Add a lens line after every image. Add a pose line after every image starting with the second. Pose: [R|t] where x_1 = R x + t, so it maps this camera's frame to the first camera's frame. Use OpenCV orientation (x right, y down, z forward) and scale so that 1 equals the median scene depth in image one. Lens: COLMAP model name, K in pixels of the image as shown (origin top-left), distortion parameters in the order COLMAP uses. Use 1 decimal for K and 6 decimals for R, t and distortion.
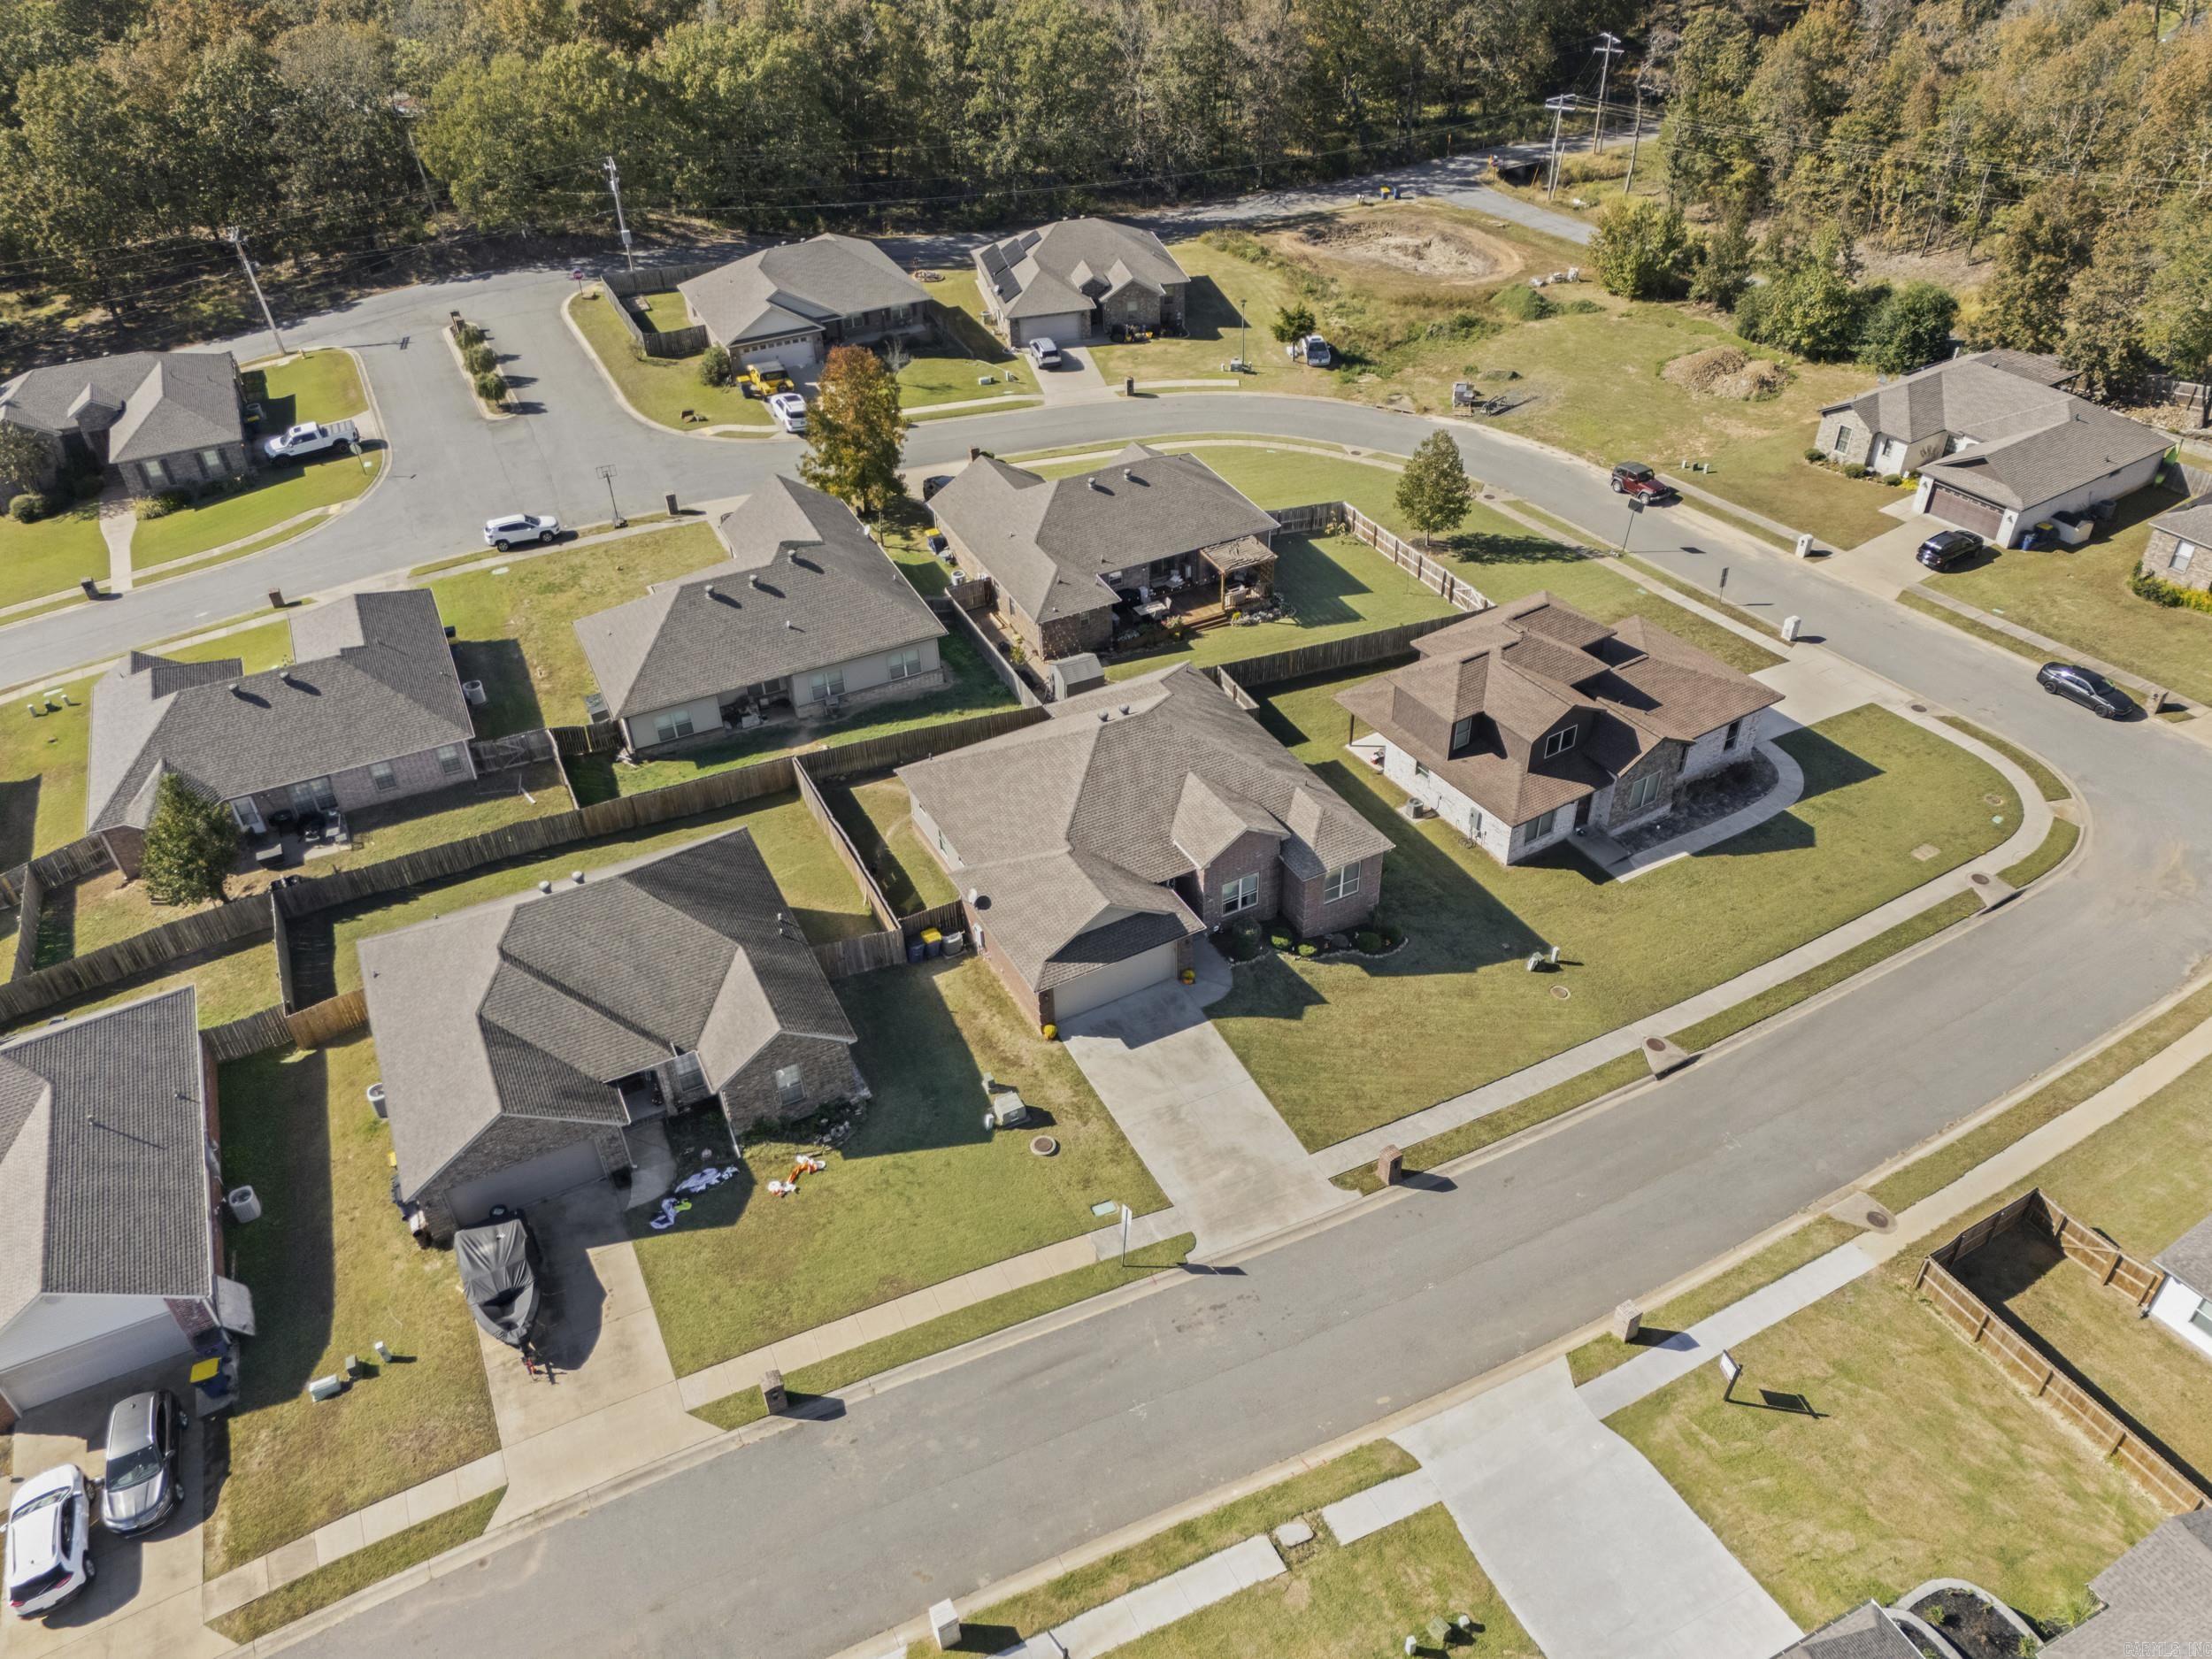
lens RADIAL K [[1635.7, 0, 1113.2], [0, 1635.7, 822.8], [0, 0, 1]] dist [0.055930, -0.043477]
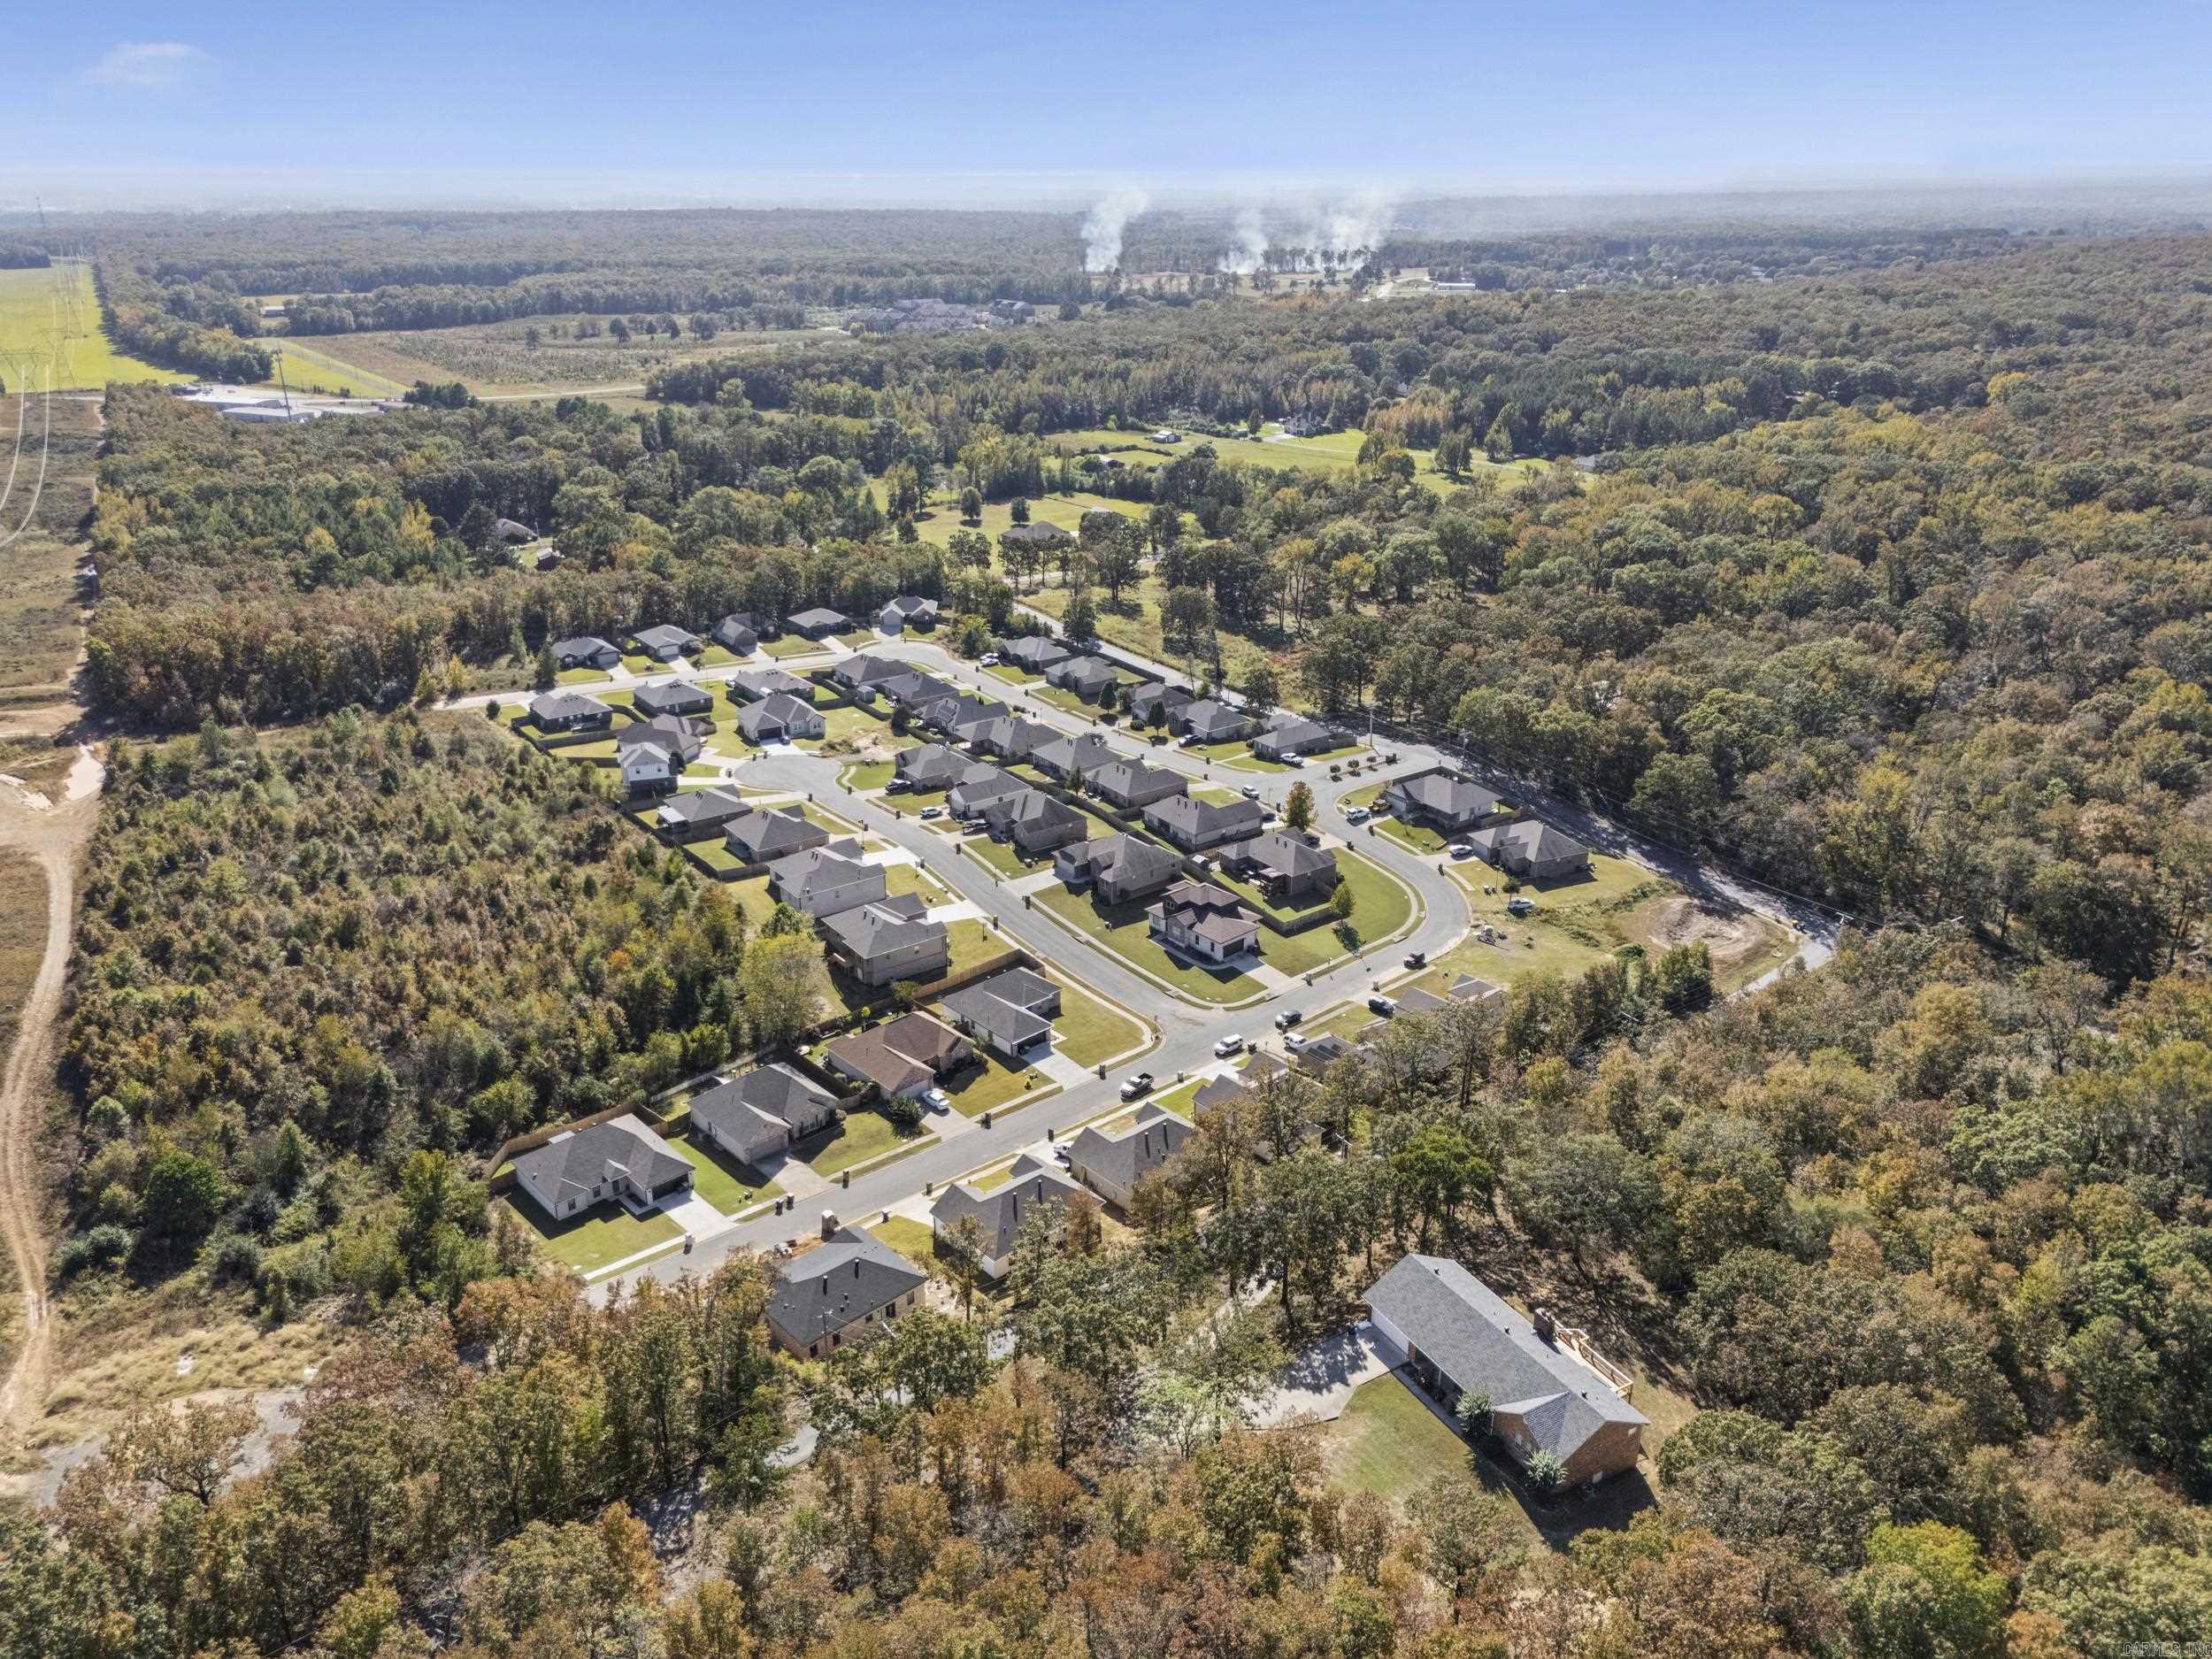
lens RADIAL K [[1634.0, 0, 1115.0], [0, 1634.0, 830.7], [0, 0, 1]] dist [0.100883, -0.127510]
pose [[0.172975, 0.402981, -0.898714, 2.396556], [-0.601907, 0.765504, 0.227401, -0.644457], [0.779607, 0.501607, 0.374970, -0.385504]]
